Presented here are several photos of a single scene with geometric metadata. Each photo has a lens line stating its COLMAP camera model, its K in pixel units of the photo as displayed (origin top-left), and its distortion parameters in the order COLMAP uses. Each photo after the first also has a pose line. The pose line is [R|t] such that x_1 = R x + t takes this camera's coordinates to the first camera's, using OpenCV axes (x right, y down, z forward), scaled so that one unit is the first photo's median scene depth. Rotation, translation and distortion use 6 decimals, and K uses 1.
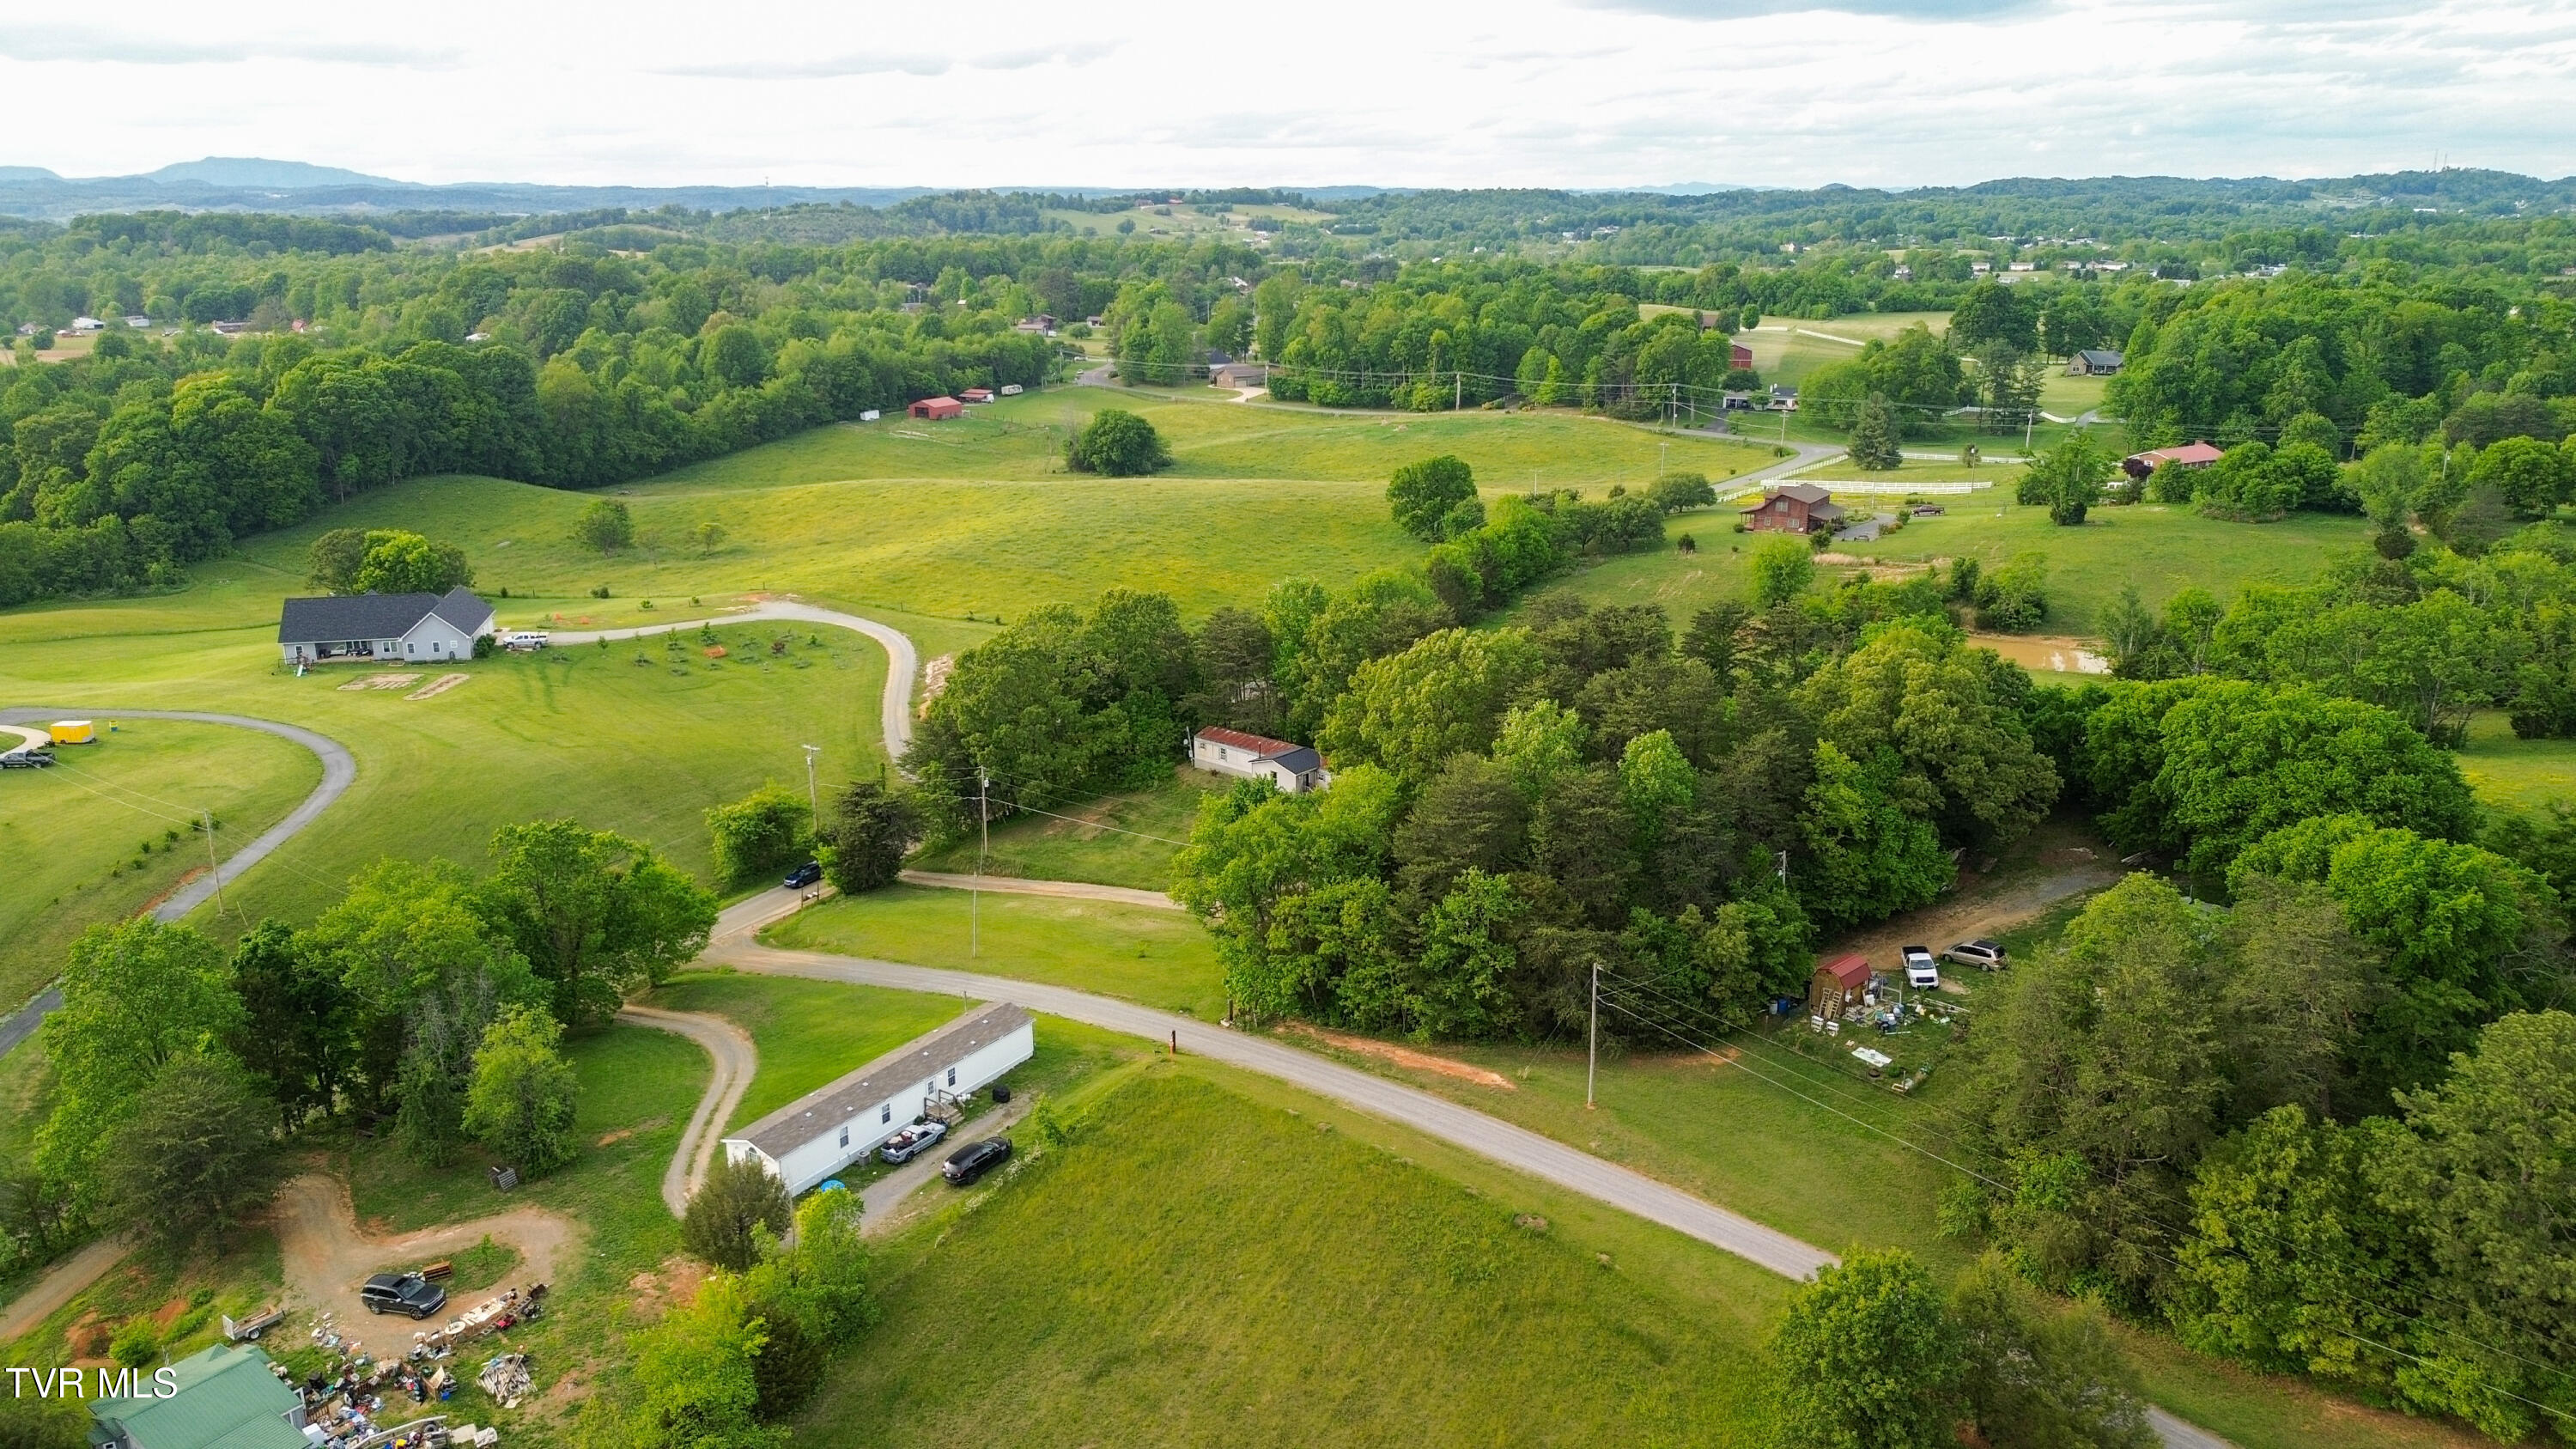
lens RADIAL K [[1817.8, 0, 1293.5], [0, 1817.8, 716.0], [0, 0, 1]] dist [0.059419, -0.071951]
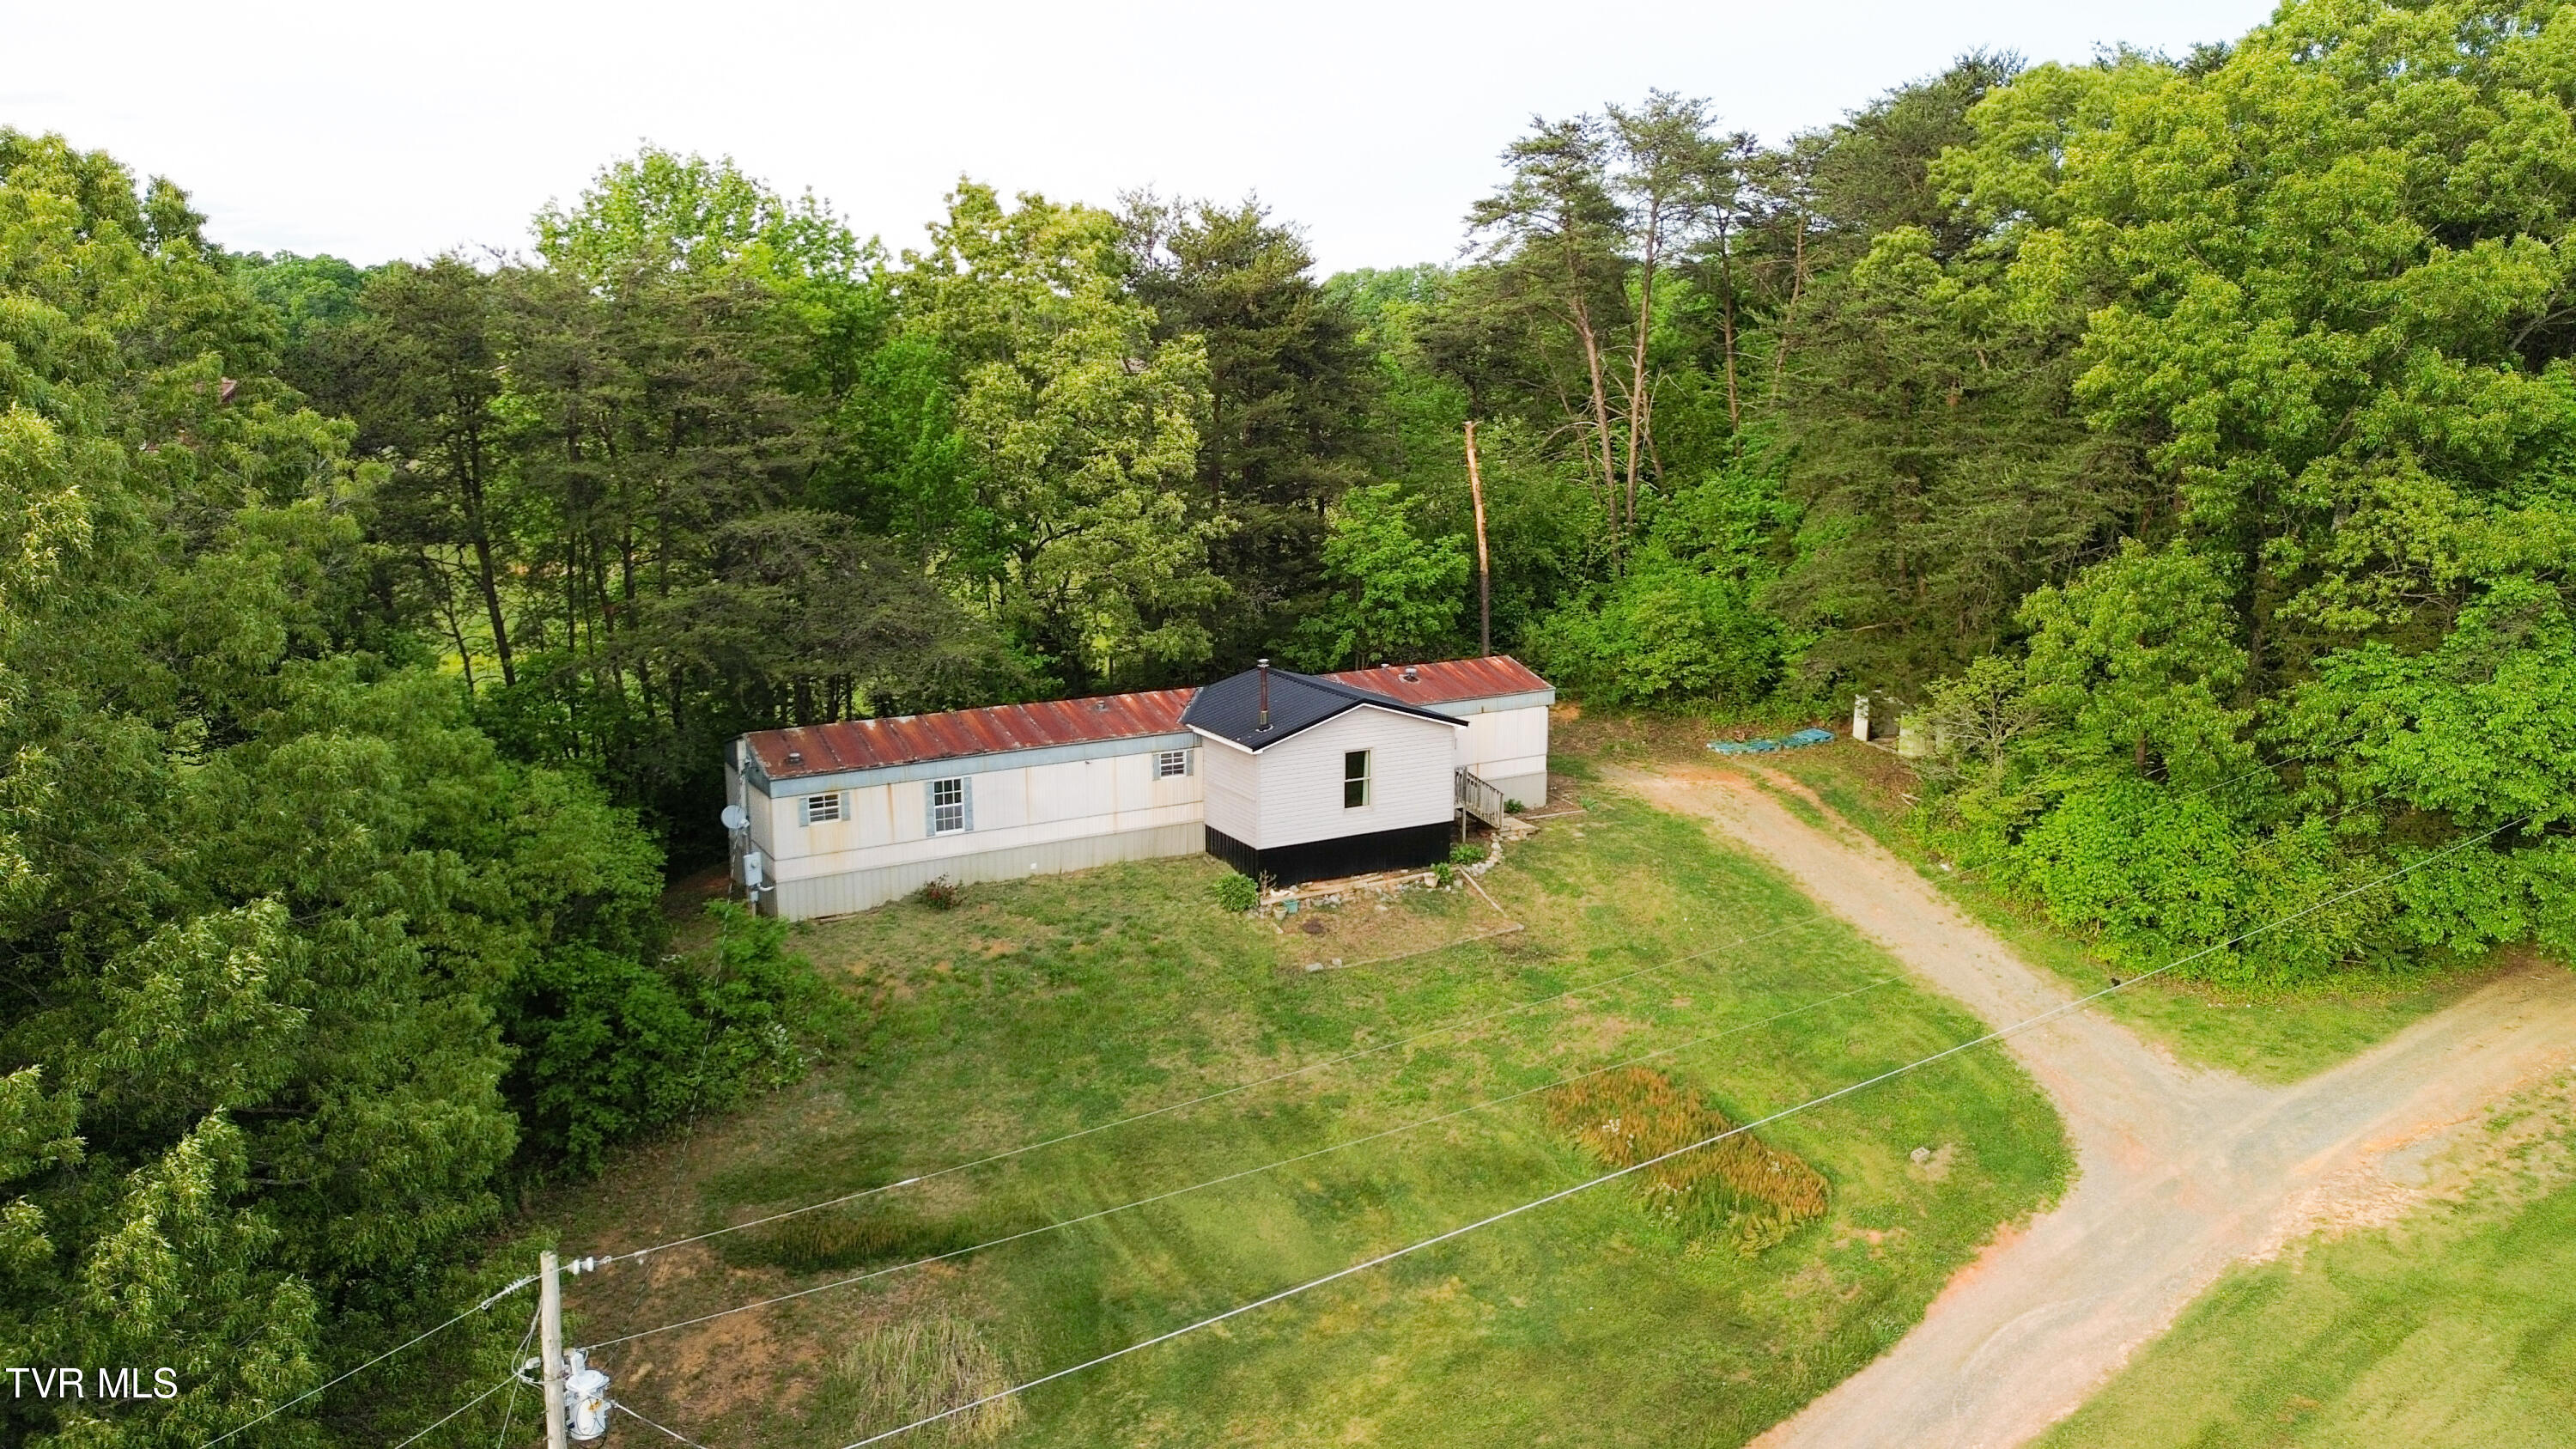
lens RADIAL K [[1817.8, 0, 1293.5], [0, 1817.8, 716.0], [0, 0, 1]] dist [0.059419, -0.071951]
pose [[0.322689, -0.179669, 0.929296, -0.091814], [0.255612, 0.961880, 0.097209, -0.000448], [-0.911336, 0.206171, 0.356314, 0.340390]]
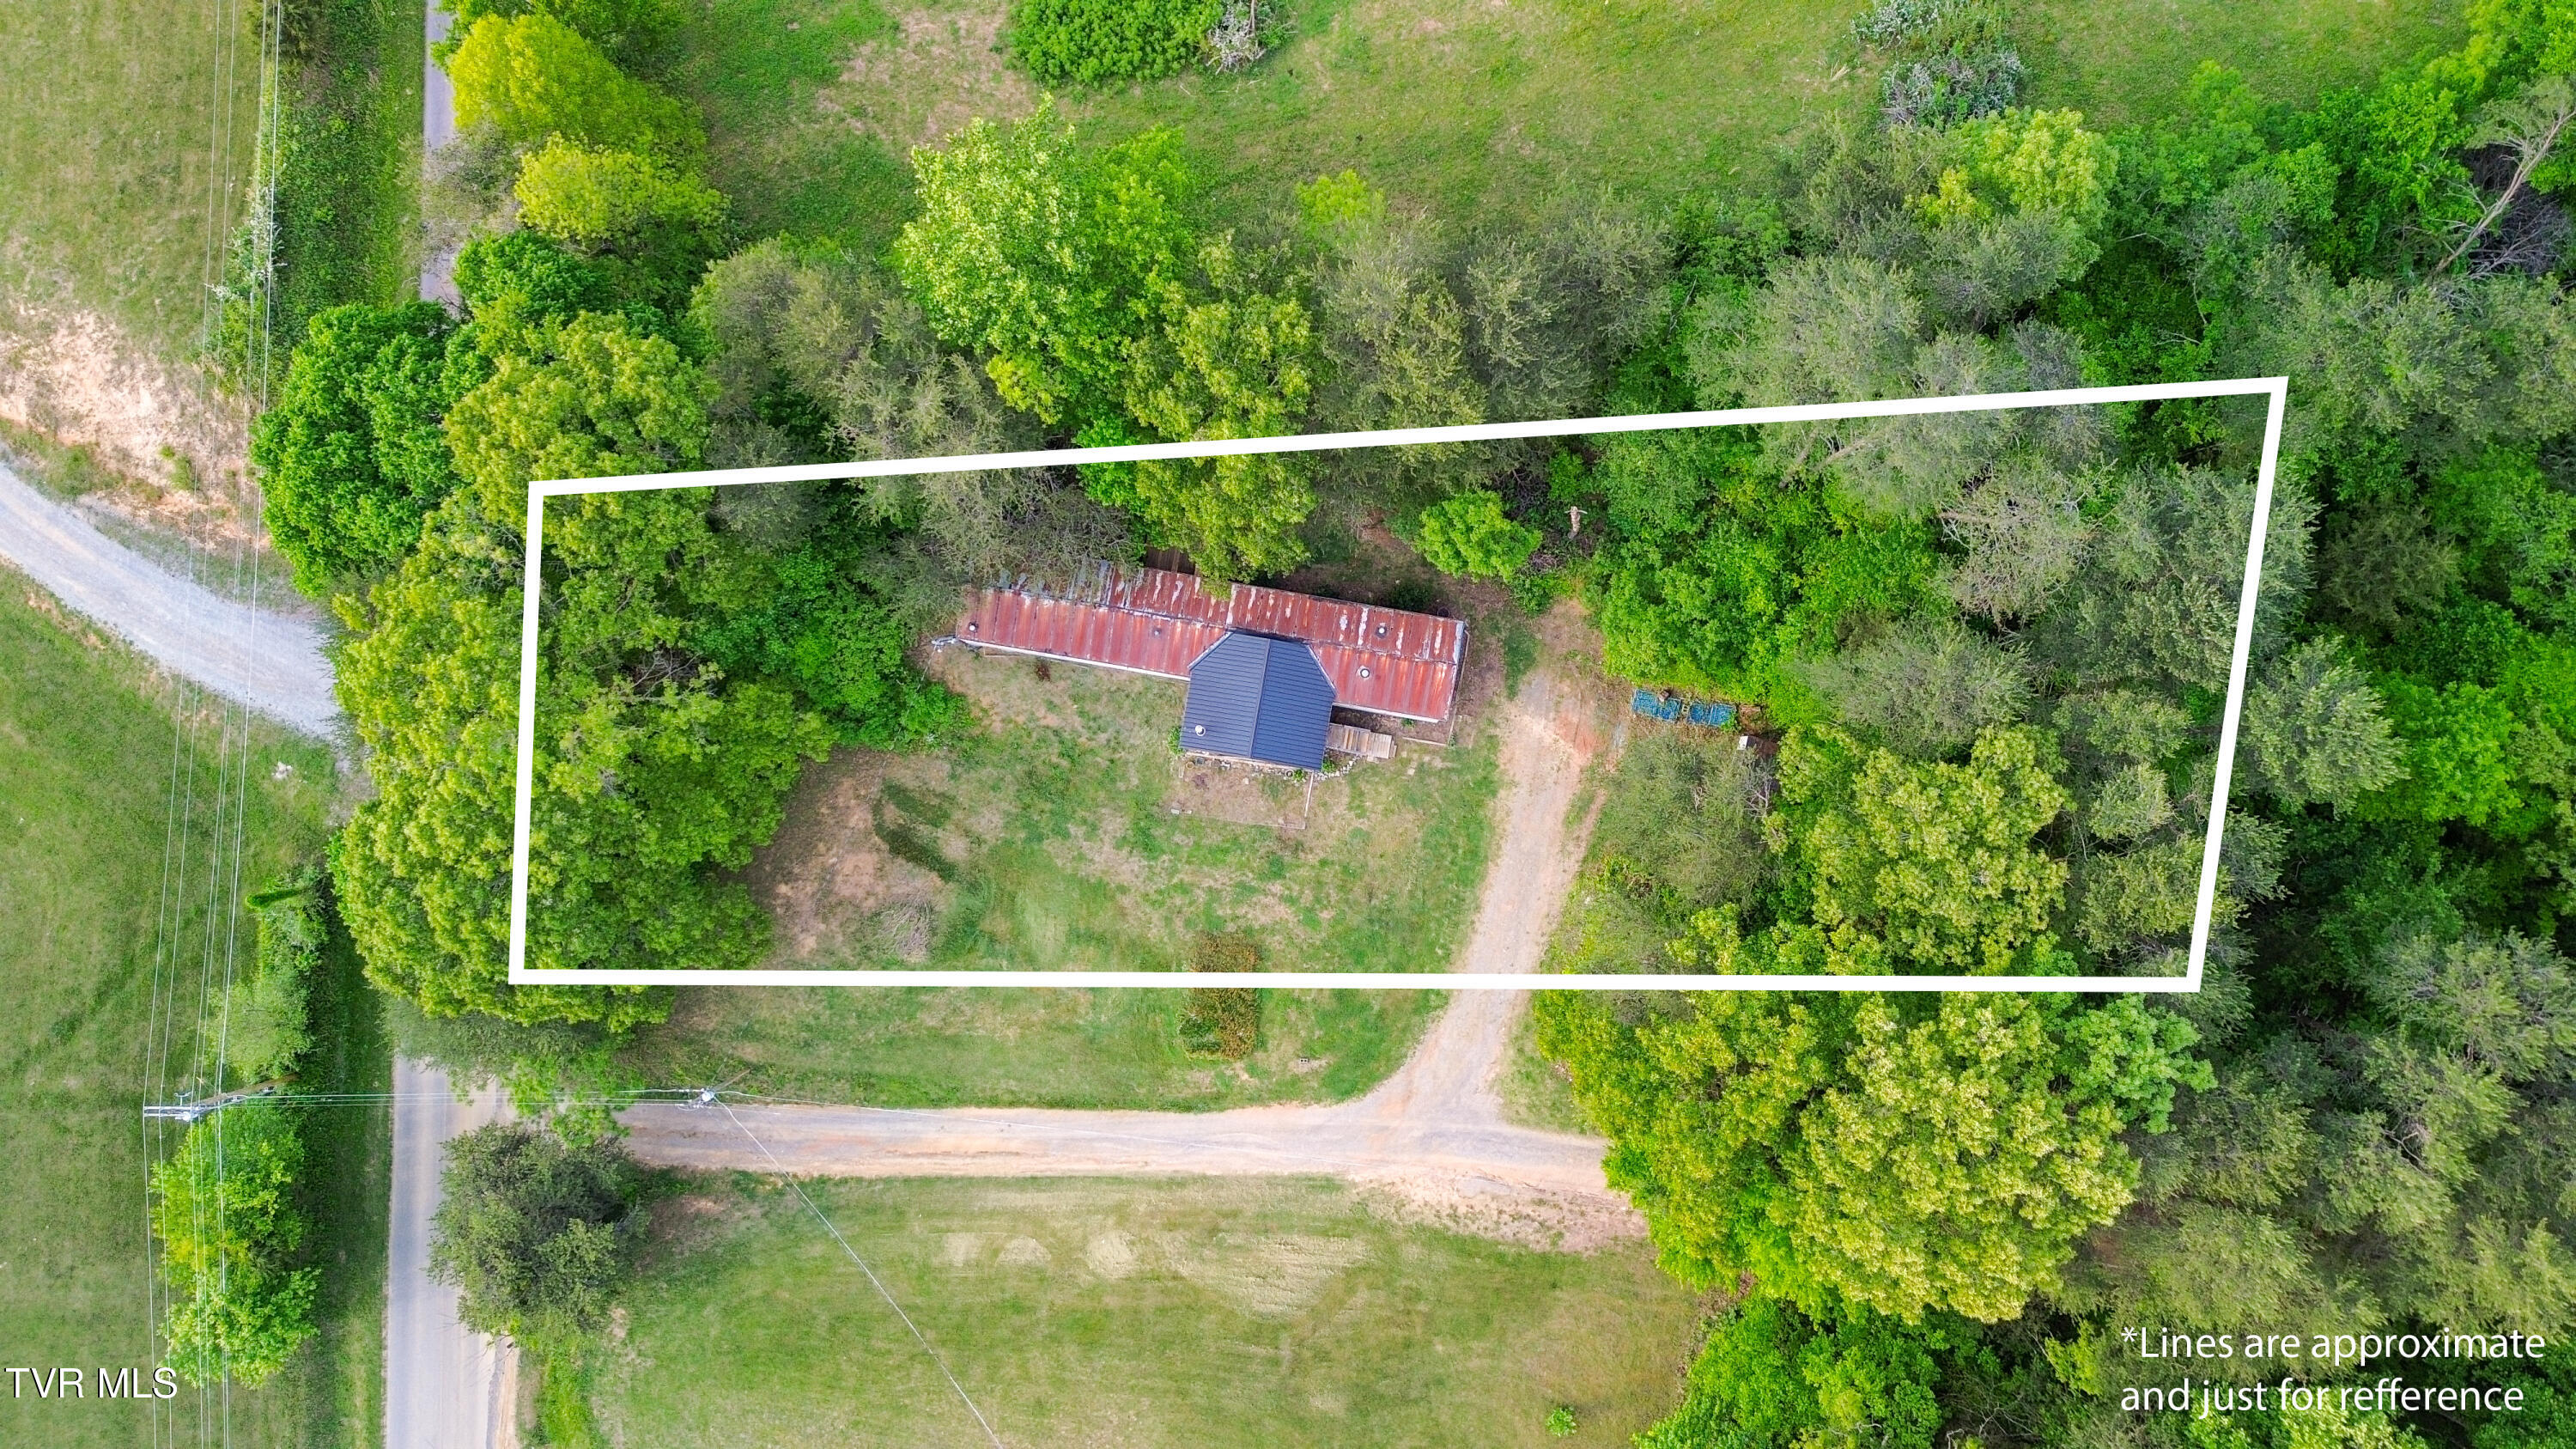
lens RADIAL K [[1817.8, 0, 1293.5], [0, 1817.8, 716.0], [0, 0, 1]] dist [0.059419, -0.071951]
pose [[0.849022, -0.526611, 0.042925, -0.006135], [0.128609, 0.284778, 0.949927, -0.148560], [-0.512466, -0.800988, 0.309510, 0.319814]]
